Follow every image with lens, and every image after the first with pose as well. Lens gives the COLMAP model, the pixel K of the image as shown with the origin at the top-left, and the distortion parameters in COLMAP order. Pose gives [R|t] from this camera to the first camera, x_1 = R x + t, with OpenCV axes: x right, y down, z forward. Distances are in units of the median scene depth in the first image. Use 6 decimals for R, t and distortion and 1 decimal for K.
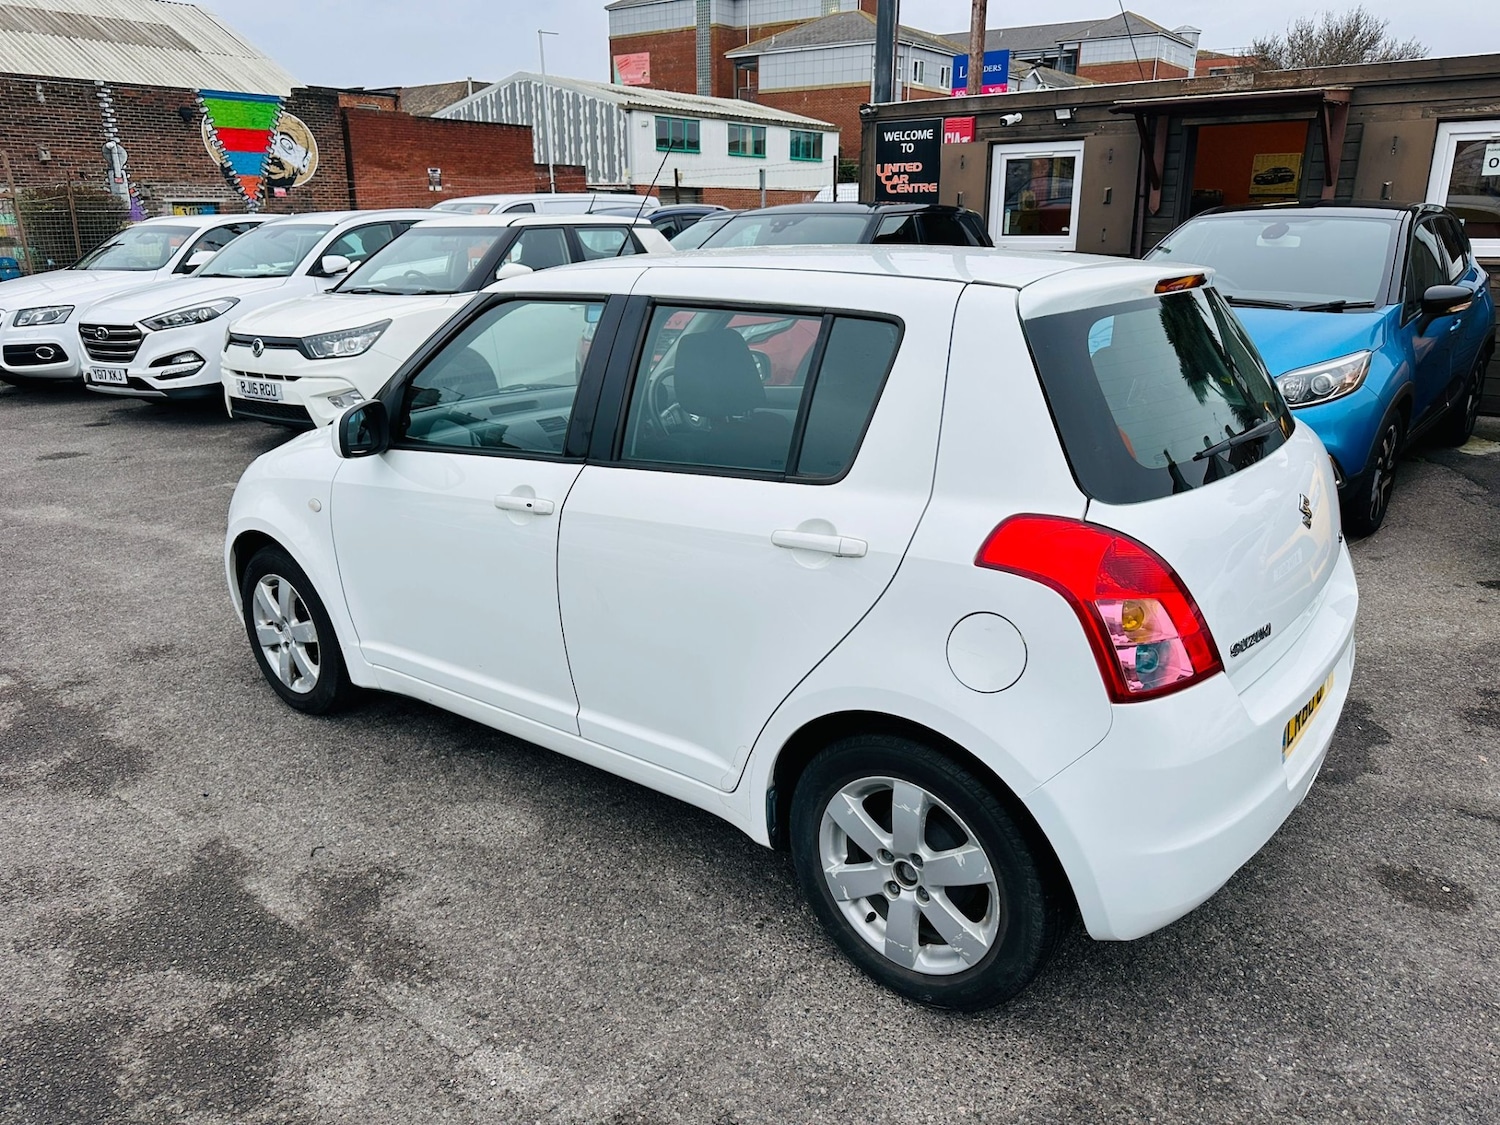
lens RADIAL K [[1053.9, 0, 750.0], [0, 1053.9, 562.5], [0, 0, 1]] dist [0.047022, -0.056281]
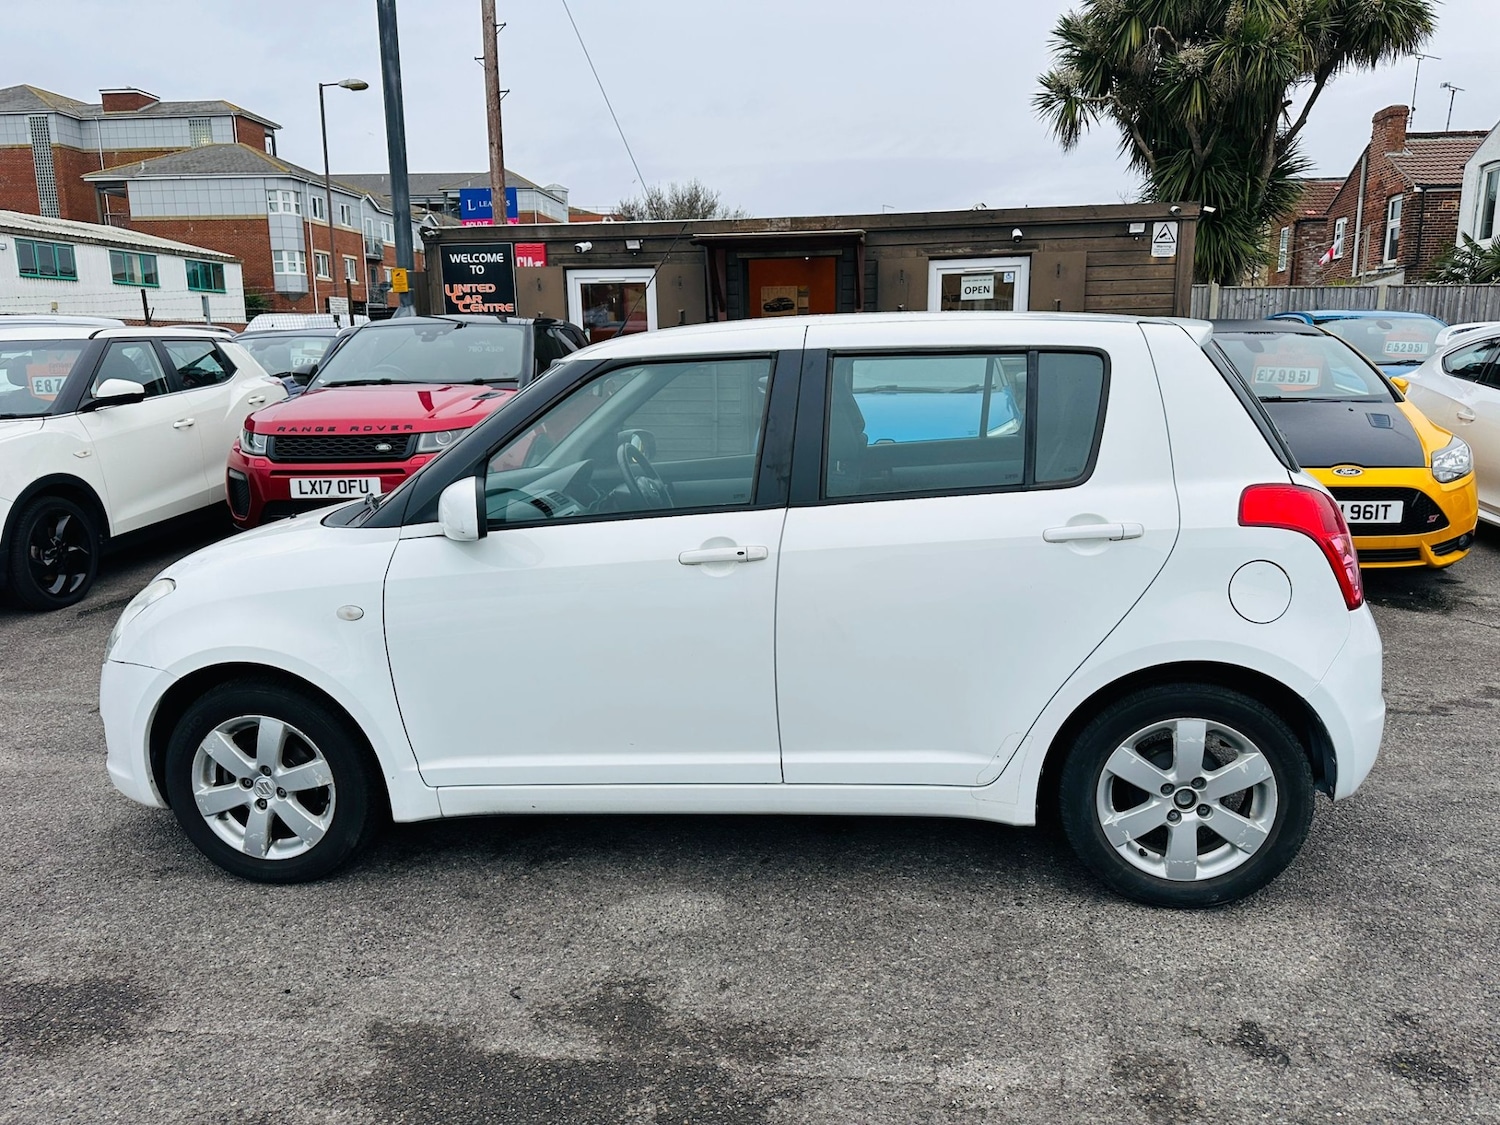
lens RADIAL K [[1053.9, 0, 750.0], [0, 1053.9, 562.5], [0, 0, 1]] dist [0.047022, -0.056281]
pose [[0.854547, -0.109297, 0.507743, -0.201040], [0.169839, 0.982666, -0.074314, 0.008582], [-0.490819, 0.149739, 0.858298, 0.039534]]
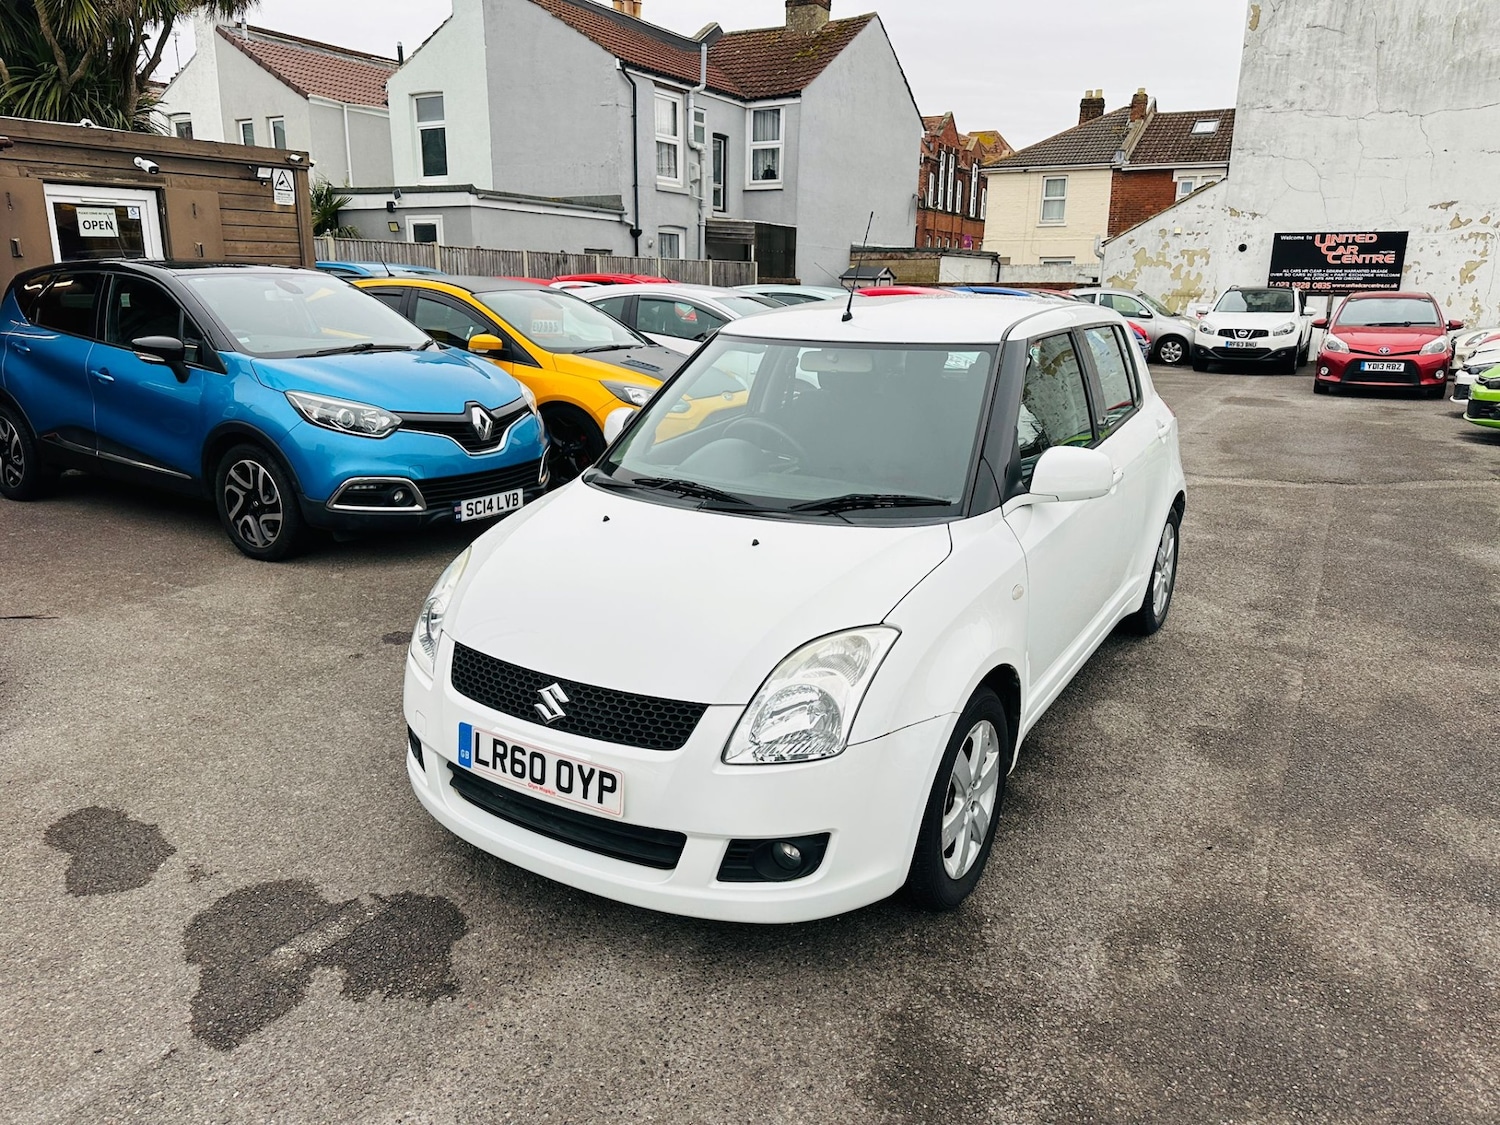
lens RADIAL K [[1053.9, 0, 750.0], [0, 1053.9, 562.5], [0, 0, 1]] dist [0.047022, -0.056281]
pose [[-0.157277, -0.251600, 0.954967, -0.436621], [0.300780, 0.908855, 0.288988, -0.144838], [-0.940636, 0.332686, -0.067265, 0.458343]]
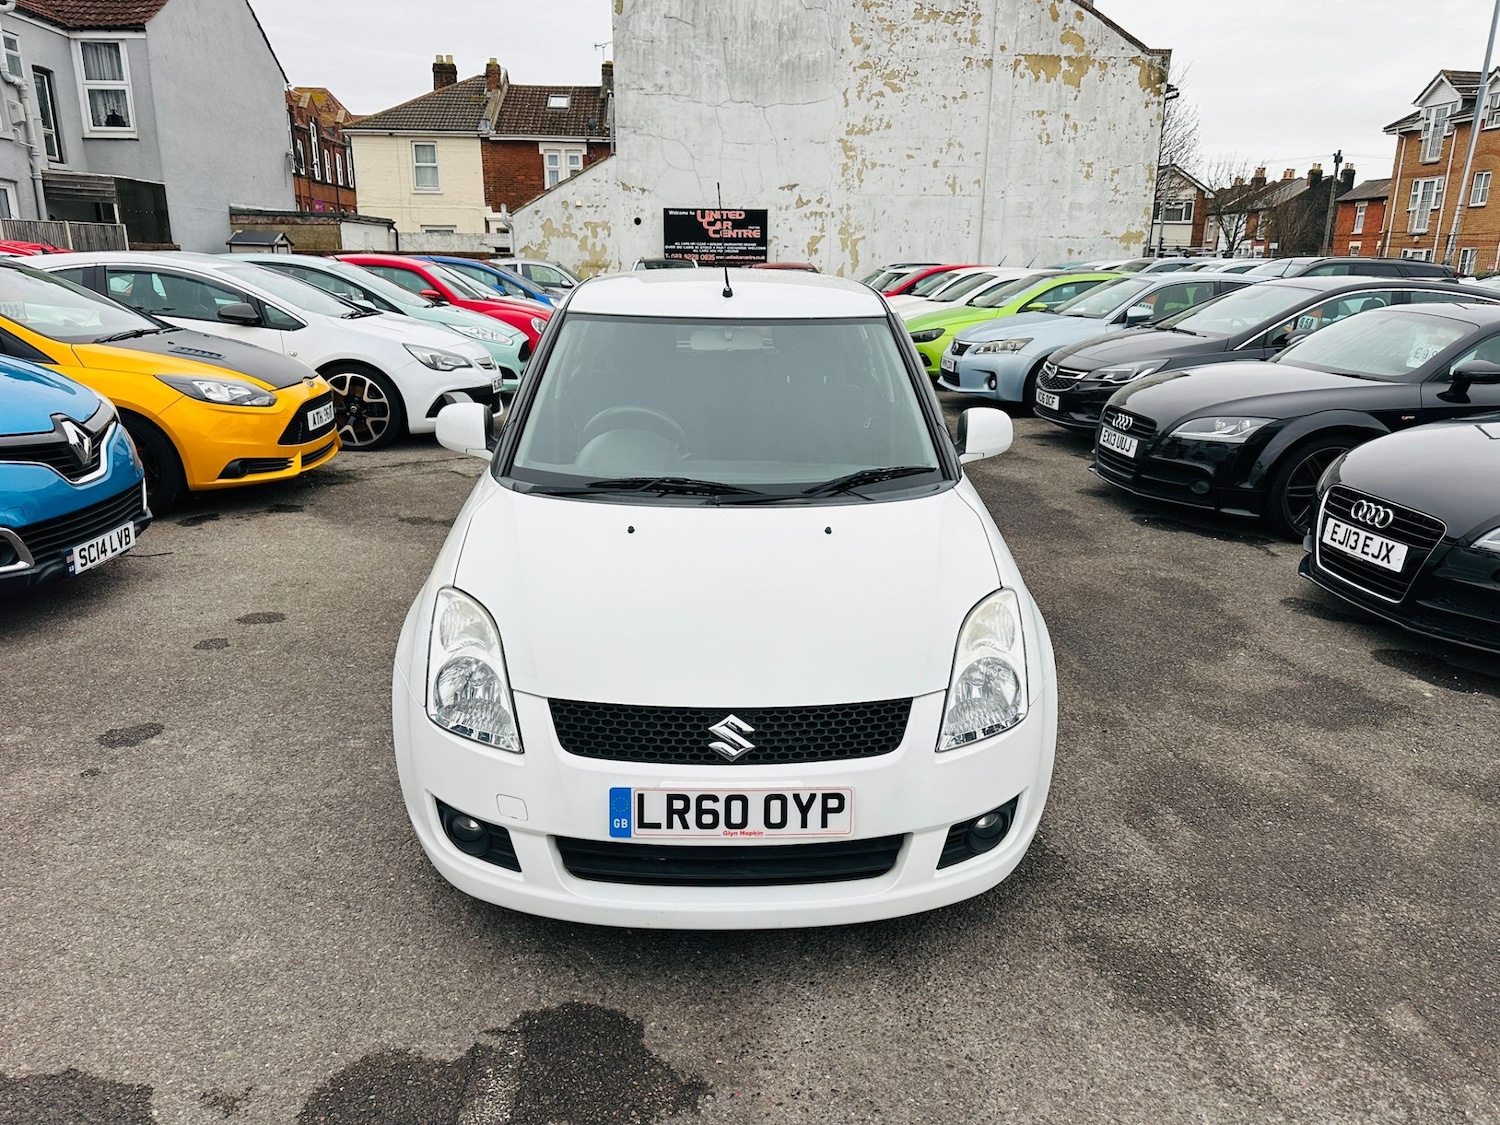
lens RADIAL K [[1065.1, 0, 764.7], [0, 1065.1, 567.4], [0, 0, 1]] dist [0.041680, -0.052438]
pose [[-0.673042, -0.209576, 0.709290, -0.347634], [0.223784, 0.856356, 0.465377, -0.194447], [-0.704936, 0.471946, -0.529464, 0.606817]]
